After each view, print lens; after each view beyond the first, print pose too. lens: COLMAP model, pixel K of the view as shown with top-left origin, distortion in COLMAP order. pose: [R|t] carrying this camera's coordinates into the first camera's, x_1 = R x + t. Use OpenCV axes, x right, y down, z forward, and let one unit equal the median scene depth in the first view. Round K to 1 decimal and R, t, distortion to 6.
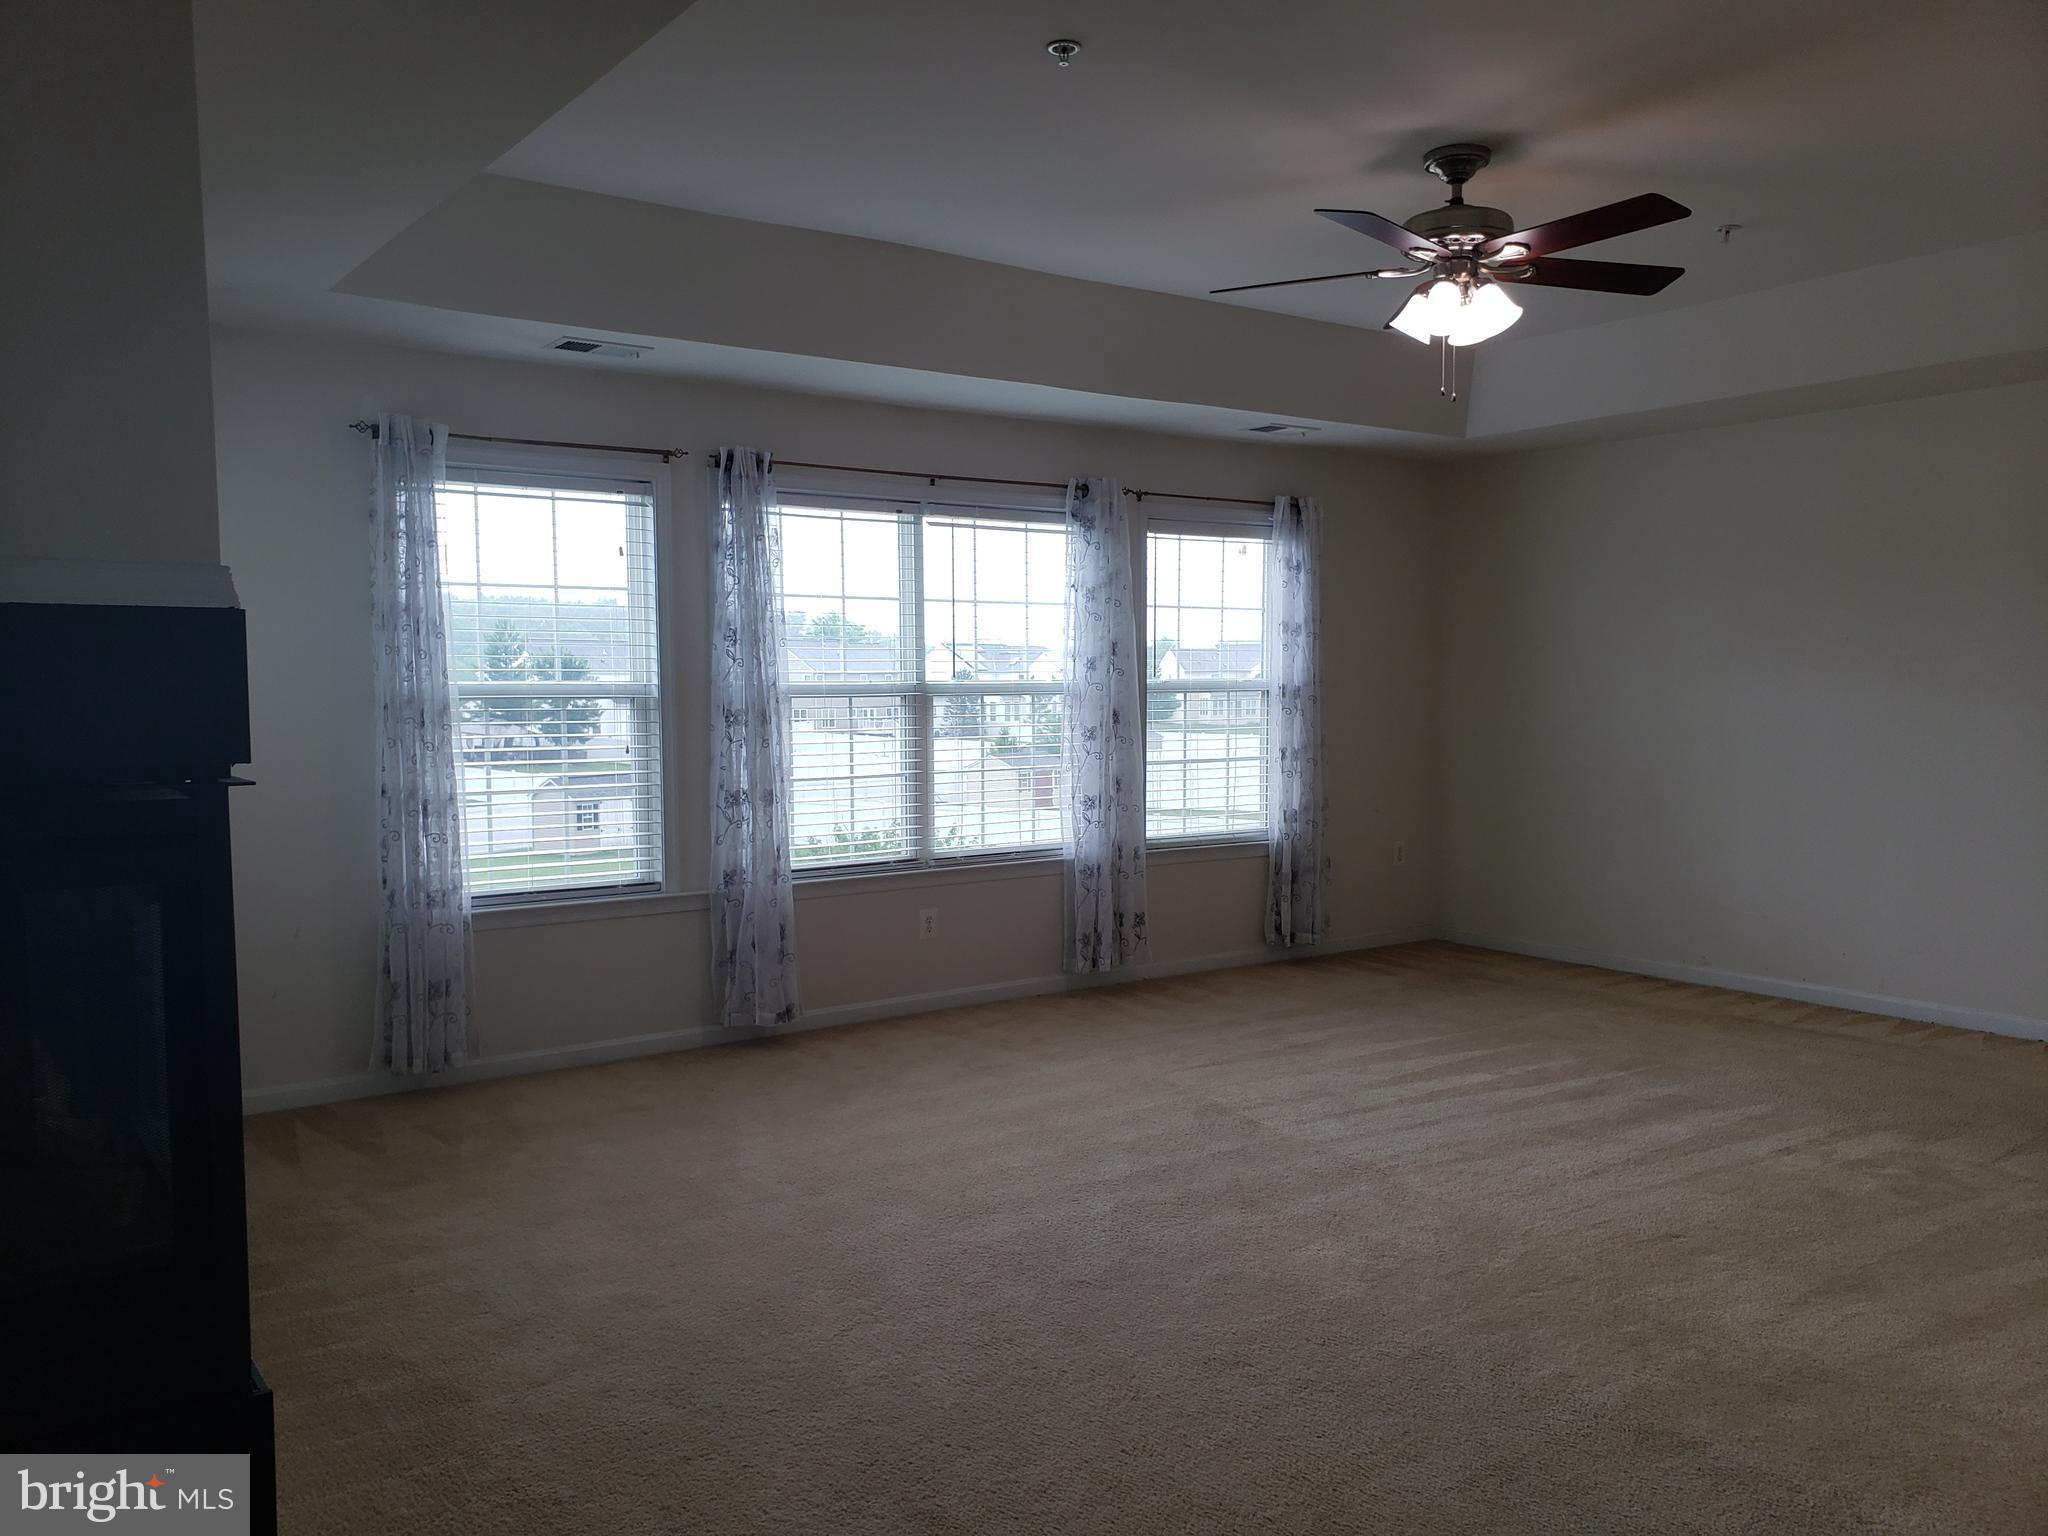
lens RADIAL K [[1597.4, 0, 1014.0], [0, 1597.4, 787.0], [0, 0, 1]] dist [0.087931, -0.117824]
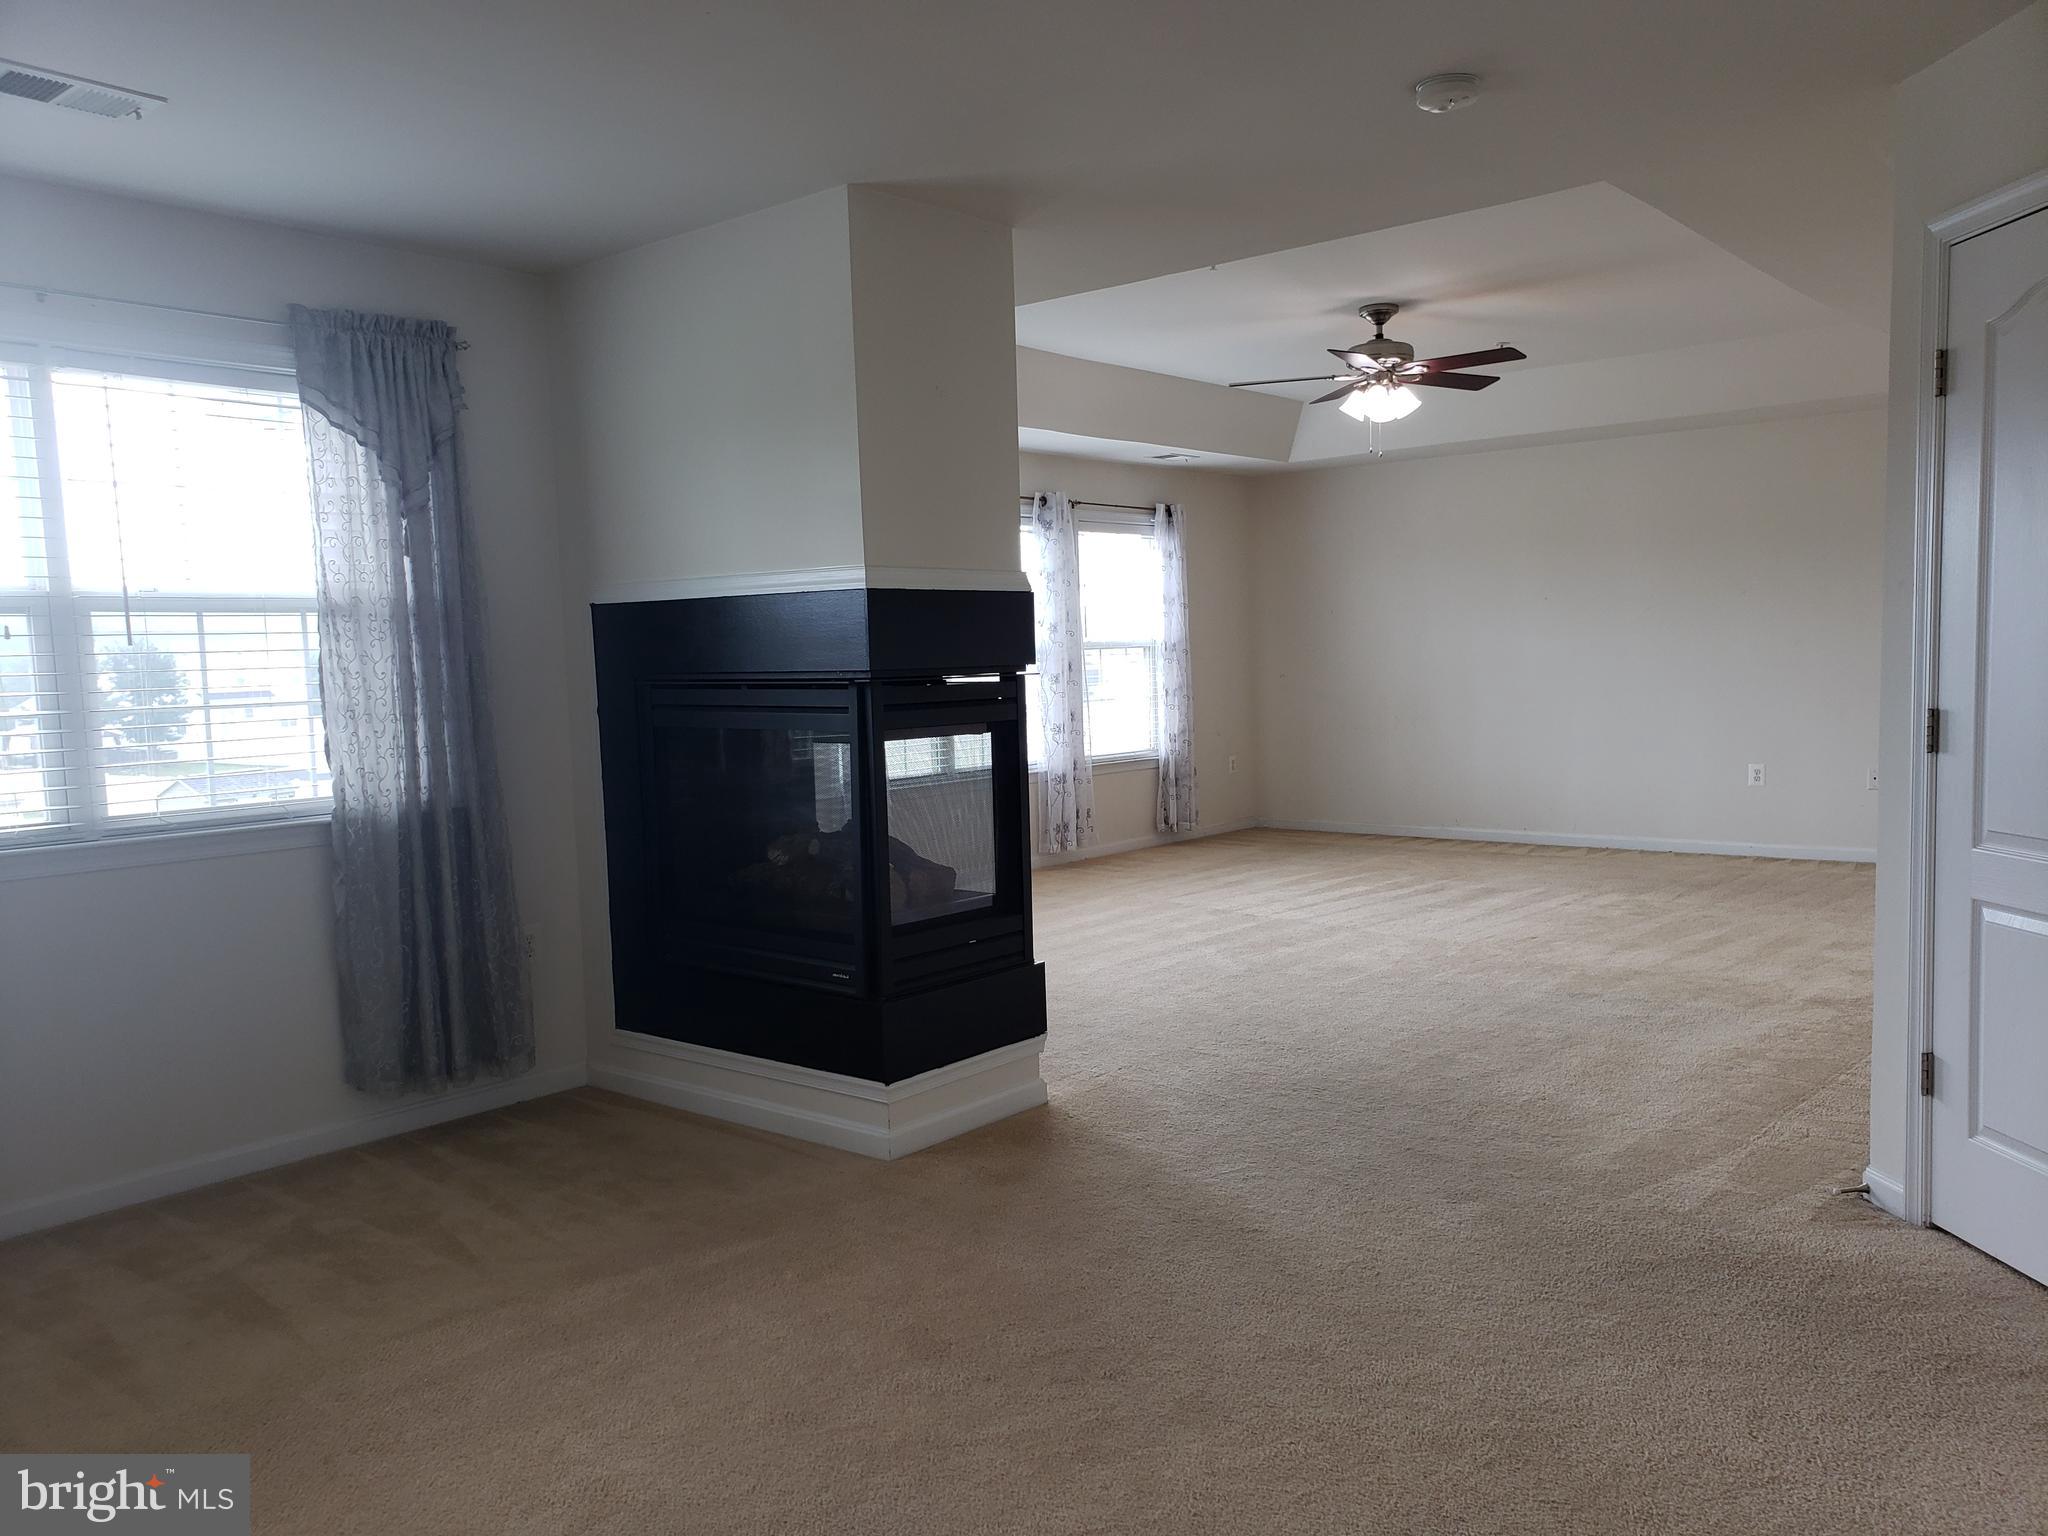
lens RADIAL K [[1591.0, 0, 1009.4], [0, 1591.0, 795.0], [0, 0, 1]] dist [0.061588, -0.006309]
pose [[0.971306, -0.044773, 0.233579, -0.342450], [0.040671, 0.998923, 0.022350, 0.037608], [-0.234328, -0.012209, 0.972081, -0.351501]]
